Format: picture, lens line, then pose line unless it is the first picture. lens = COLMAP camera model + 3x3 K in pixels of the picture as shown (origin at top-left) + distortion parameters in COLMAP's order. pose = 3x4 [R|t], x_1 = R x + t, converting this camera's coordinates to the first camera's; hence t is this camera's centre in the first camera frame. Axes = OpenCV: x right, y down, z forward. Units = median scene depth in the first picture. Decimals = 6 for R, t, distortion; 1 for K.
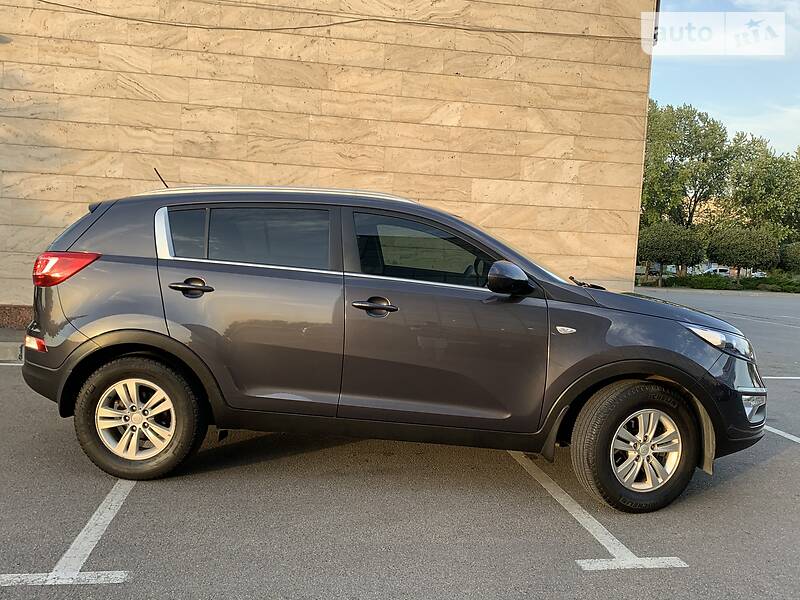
lens RADIAL K [[729.4, 0, 400.0], [0, 729.4, 300.0], [0, 0, 1]] dist [0.006496, 0.001198]
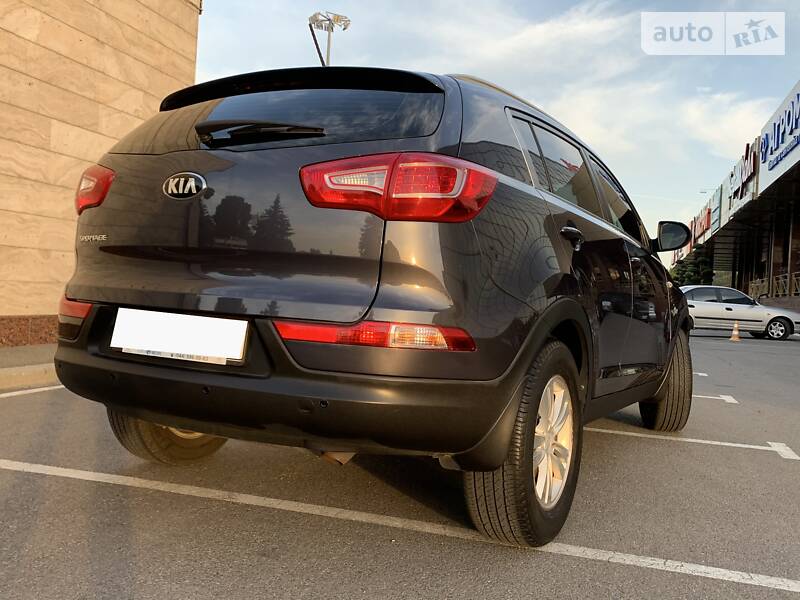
lens RADIAL K [[729.4, 0, 400.0], [0, 729.4, 300.0], [0, 0, 1]] dist [0.006496, 0.001198]
pose [[0.442122, -0.032652, 0.896361, -0.420953], [0.028700, 0.999340, 0.022247, 0.010562], [-0.896496, 0.015890, 0.442767, 0.361711]]
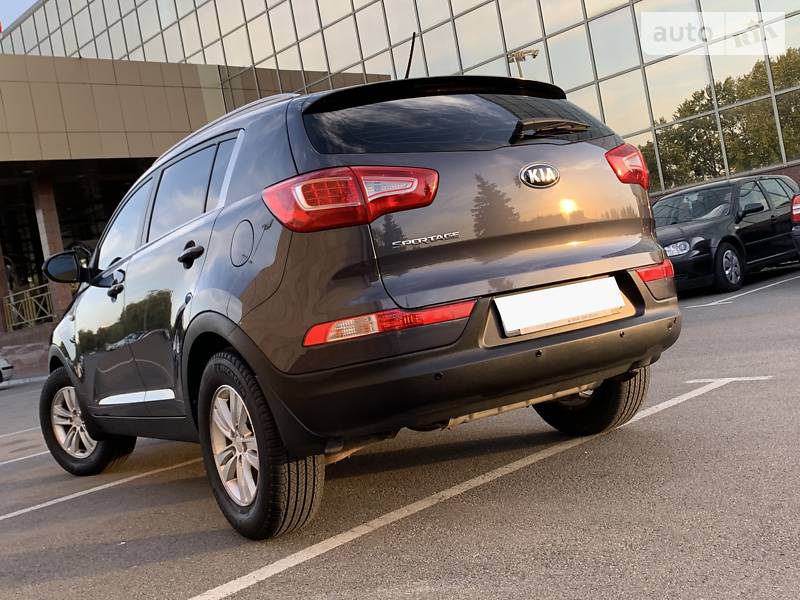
lens RADIAL K [[871.1, 0, 400.0], [0, 871.1, 300.0], [0, 0, 1]] dist [0.207299, -0.510055]
pose [[-0.578444, 0.047631, 0.814330, -0.471298], [0.200098, 0.976078, 0.085044, -0.015890], [-0.790799, 0.212139, -0.574138, 0.763655]]
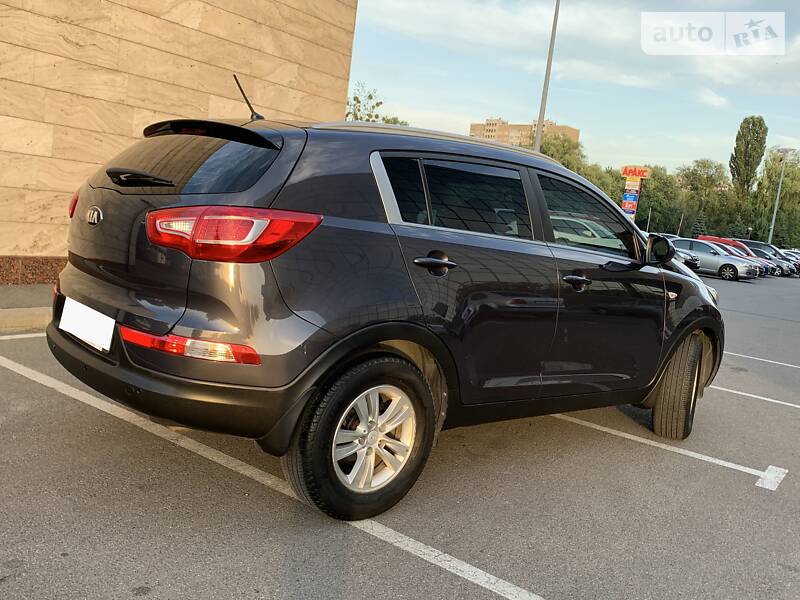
lens RADIAL K [[723.7, 0, 393.4], [0, 723.7, 299.8], [0, 0, 1]] dist [0.061697, -0.139997]
pose [[0.713654, -0.050772, 0.698656, -0.371617], [-0.036294, 0.993350, 0.109261, -0.026027], [-0.699557, -0.103331, 0.707066, 0.204947]]
